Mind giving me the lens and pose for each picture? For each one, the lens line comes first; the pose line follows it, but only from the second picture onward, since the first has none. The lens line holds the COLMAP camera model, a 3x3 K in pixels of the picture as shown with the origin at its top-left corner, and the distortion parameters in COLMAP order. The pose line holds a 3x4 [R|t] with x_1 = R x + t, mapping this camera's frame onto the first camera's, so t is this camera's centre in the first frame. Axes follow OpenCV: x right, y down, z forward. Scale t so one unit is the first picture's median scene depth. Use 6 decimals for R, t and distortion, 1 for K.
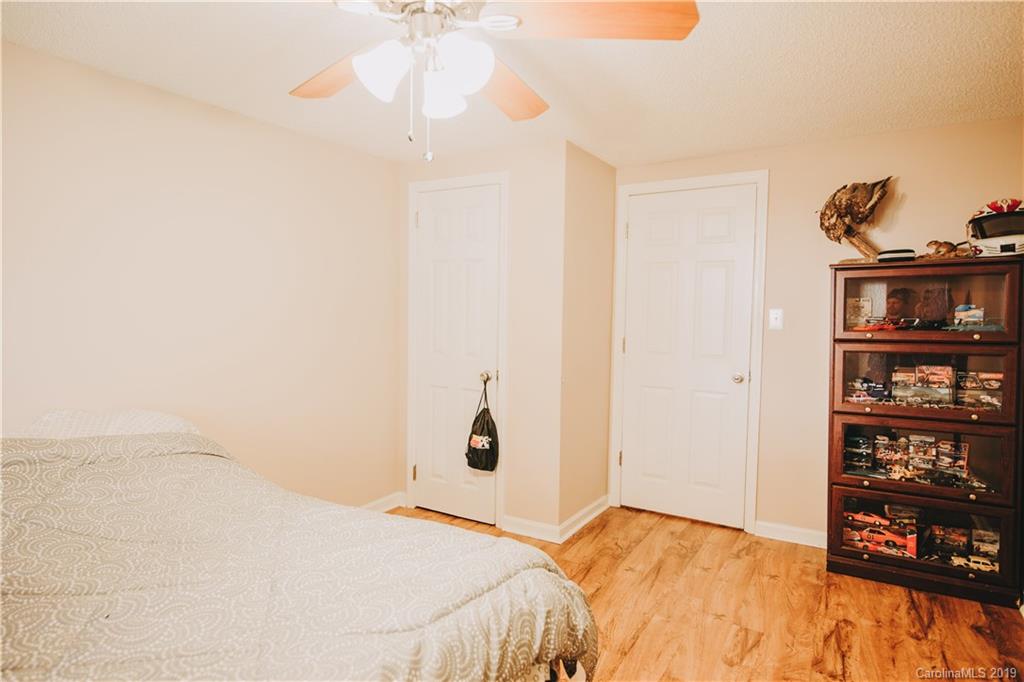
lens RADIAL K [[575.9, 0, 510.6], [0, 575.9, 341.4], [0, 0, 1]] dist [0.013517, -0.004859]
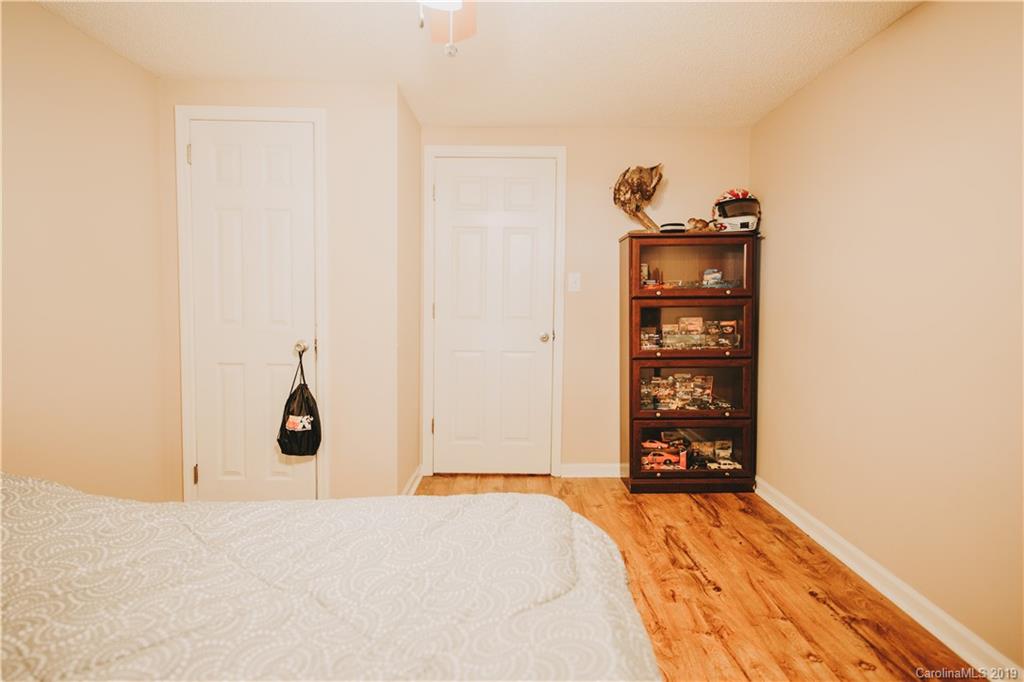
lens RADIAL K [[575.9, 0, 511.8], [0, 575.9, 336.5], [0, 0, 1]] dist [0.013517, -0.004859]
pose [[0.855301, -0.039786, 0.516601, -0.262377], [0.029976, 0.999177, 0.027323, 0.037481], [-0.517263, -0.007884, 0.855790, 0.121072]]
